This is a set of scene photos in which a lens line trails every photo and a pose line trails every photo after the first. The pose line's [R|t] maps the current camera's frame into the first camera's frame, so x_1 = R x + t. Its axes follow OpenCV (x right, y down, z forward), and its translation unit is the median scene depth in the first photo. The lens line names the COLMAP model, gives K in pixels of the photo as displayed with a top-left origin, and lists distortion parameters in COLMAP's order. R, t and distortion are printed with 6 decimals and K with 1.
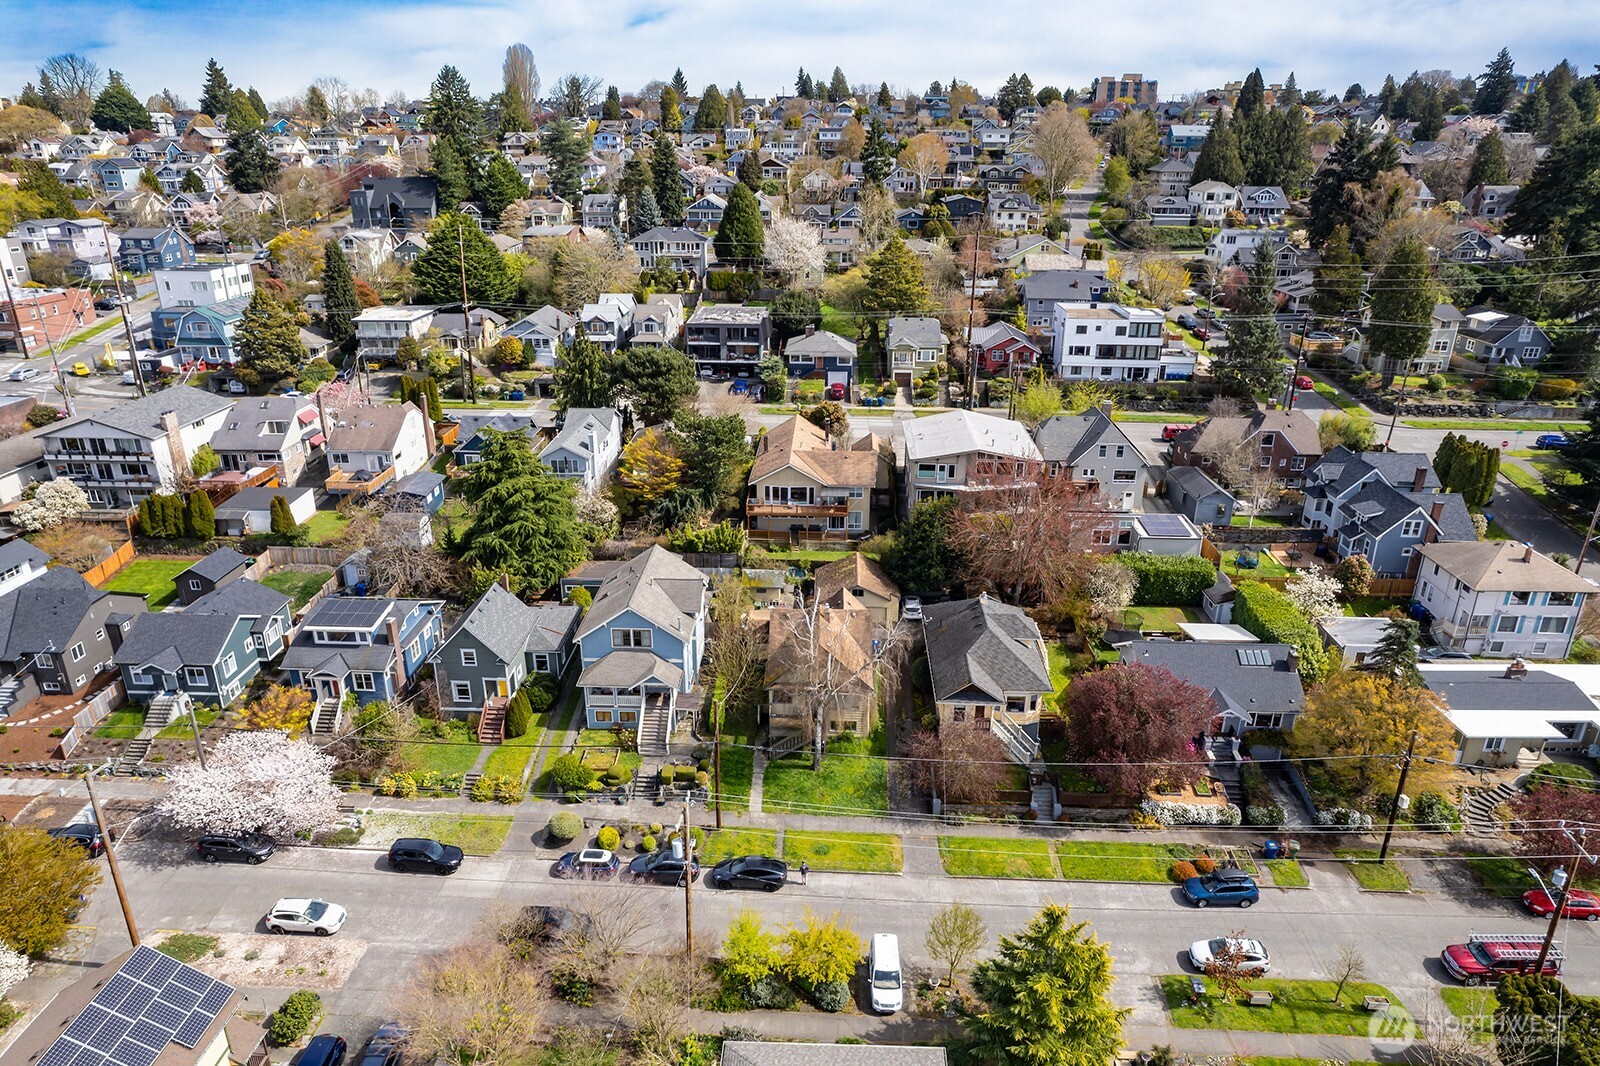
lens RADIAL K [[1031.6, 0, 800.0], [0, 1031.6, 533.0], [0, 0, 1]] dist [-0.027402, 0.003581]
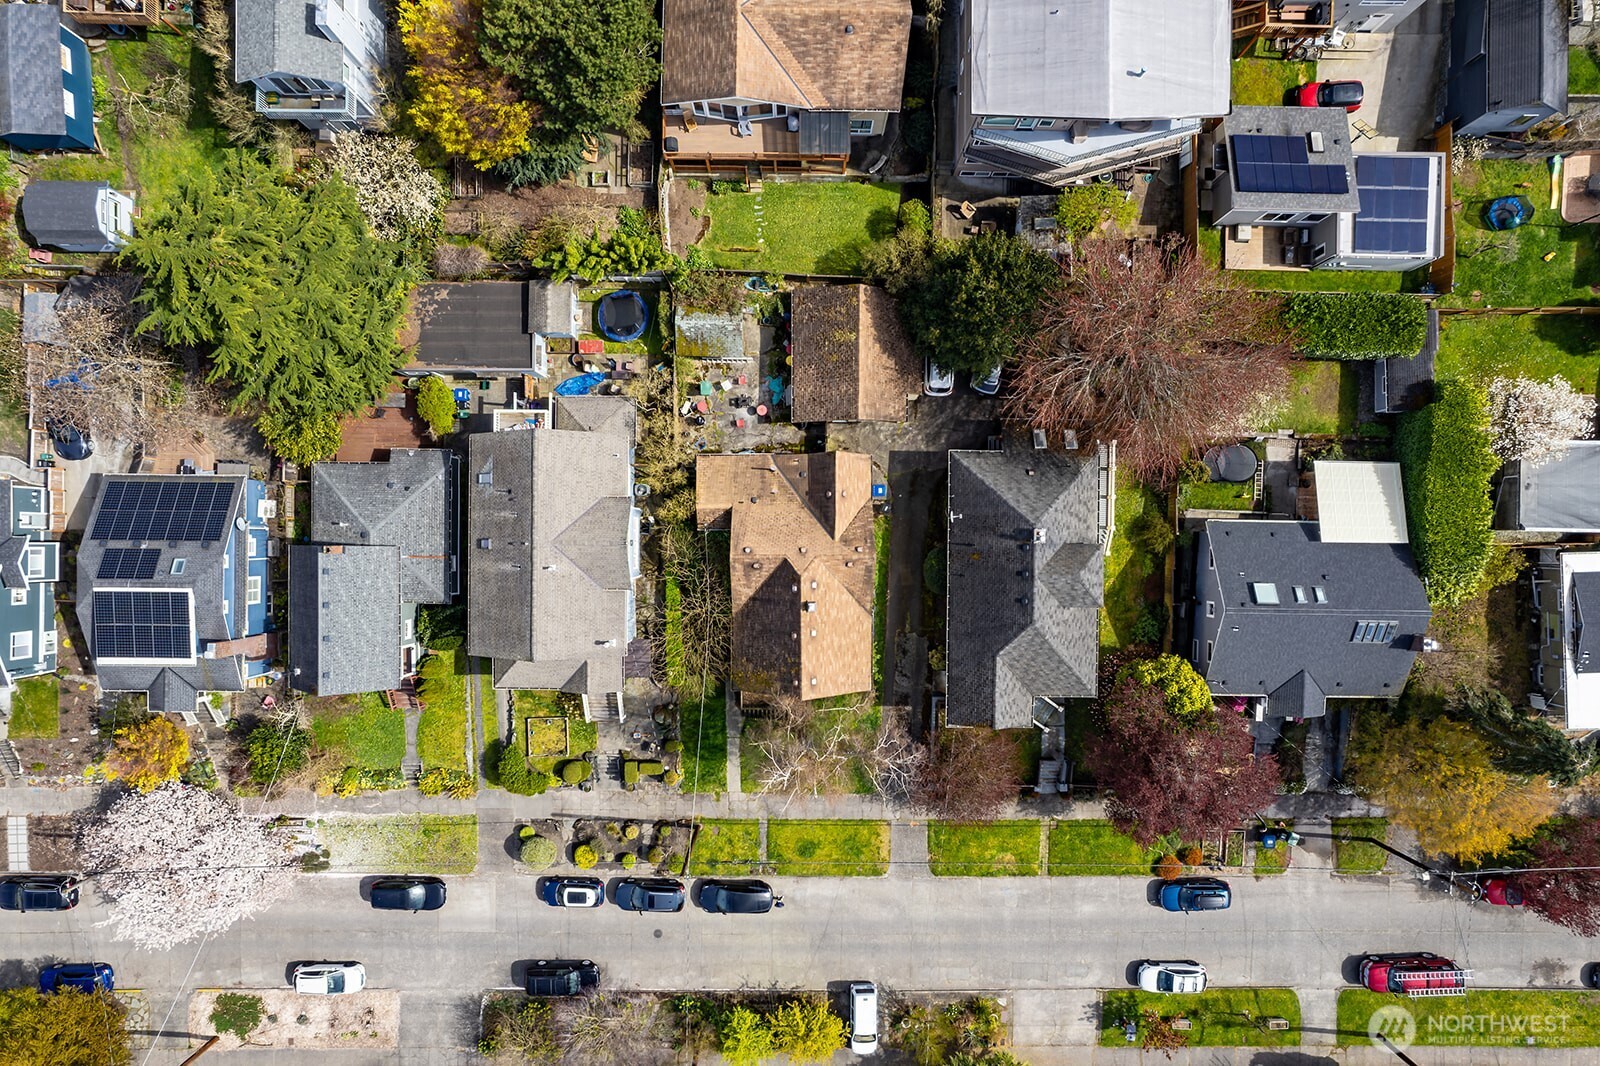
lens RADIAL K [[1031.6, 0, 800.0], [0, 1031.6, 533.0], [0, 0, 1]] dist [-0.027402, 0.003581]
pose [[0.999570, -0.029296, 0.001045, 0.023255], [0.009357, 0.352612, 0.935723, -0.735501], [-0.027782, -0.935311, 0.352735, 0.974504]]
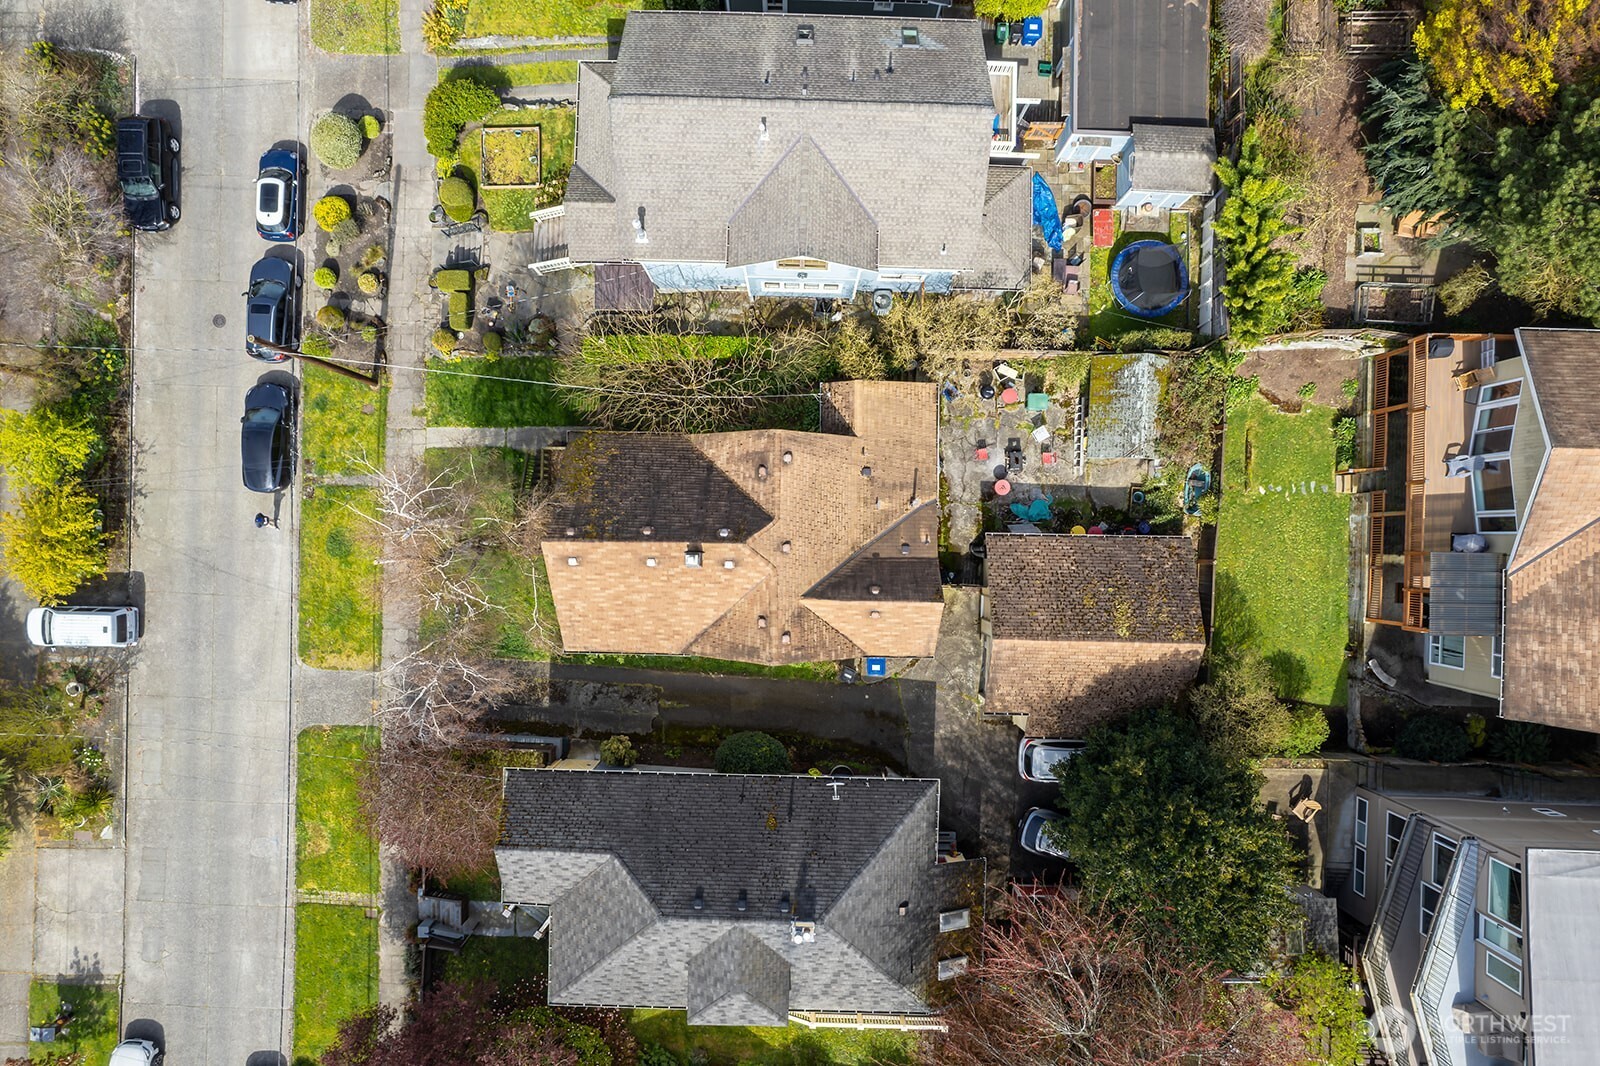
lens RADIAL K [[1031.6, 0, 800.0], [0, 1031.6, 533.0], [0, 0, 1]] dist [-0.027402, 0.003581]
pose [[0.012543, 0.999897, -0.006927, 0.022524], [-0.348744, 0.010867, 0.937155, -0.412609], [0.937134, -0.009339, 0.348844, 1.090580]]
